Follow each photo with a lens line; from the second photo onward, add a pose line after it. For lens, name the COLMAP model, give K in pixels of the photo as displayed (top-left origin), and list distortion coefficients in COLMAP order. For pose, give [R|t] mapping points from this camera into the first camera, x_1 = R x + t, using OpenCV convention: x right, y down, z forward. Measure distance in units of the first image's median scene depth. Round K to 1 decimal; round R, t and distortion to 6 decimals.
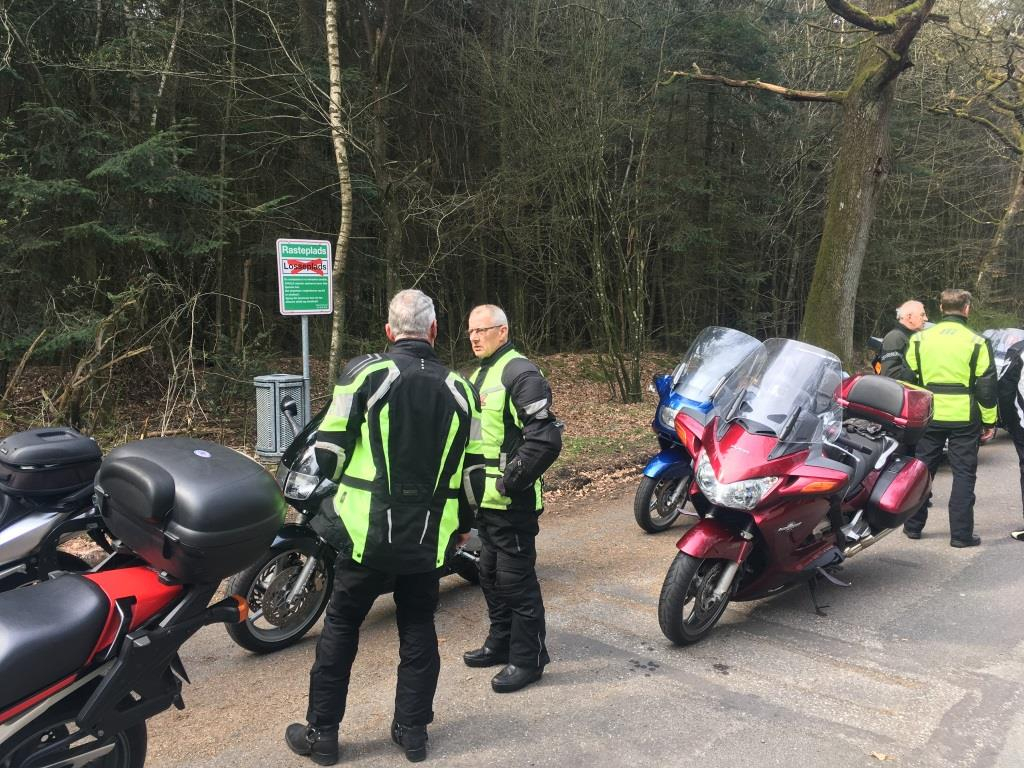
lens RADIAL K [[871.1, 0, 509.8], [0, 871.1, 383.5], [0, 0, 1]] dist [0.077885, -0.095406]
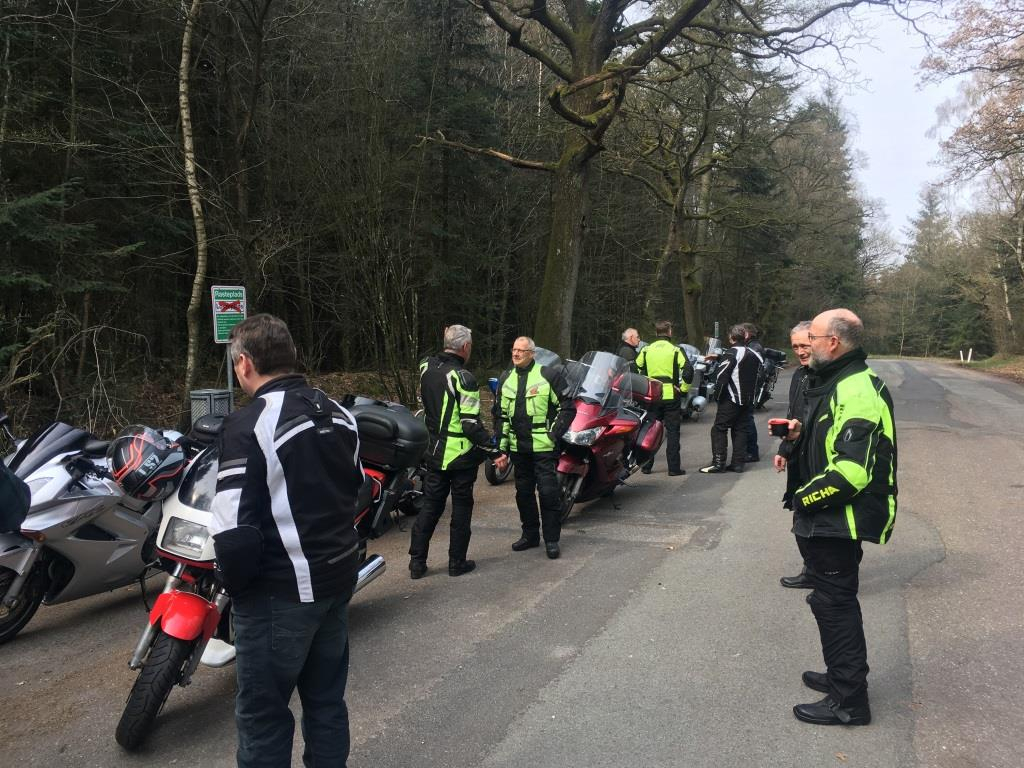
lens RADIAL K [[871.1, 0, 509.8], [0, 871.1, 383.5], [0, 0, 1]] dist [0.077885, -0.095406]
pose [[0.940269, -0.034141, 0.338717, -0.209046], [0.042614, 0.998936, -0.017606, 0.017176], [-0.337756, 0.030988, 0.940724, -0.276855]]
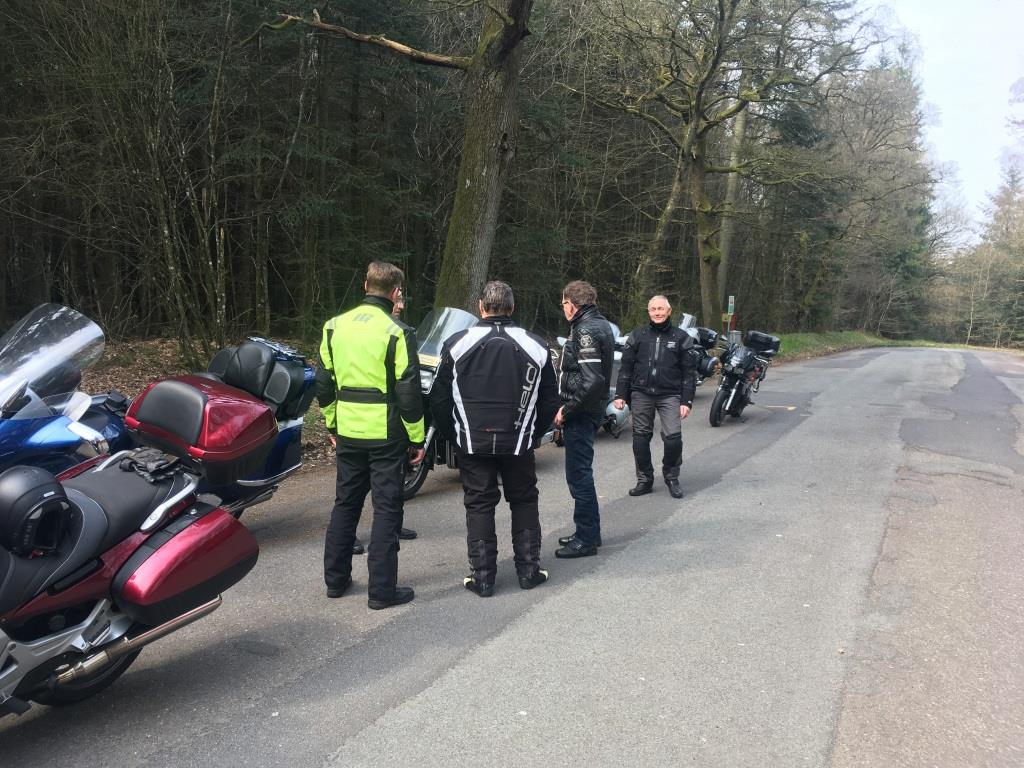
lens RADIAL K [[871.1, 0, 509.8], [0, 871.1, 383.5], [0, 0, 1]] dist [0.077885, -0.095406]
pose [[0.960306, -0.001627, 0.278944, 0.263847], [-0.002728, 0.999880, 0.015224, -0.009894], [-0.278935, -0.015381, 0.960187, 0.170314]]
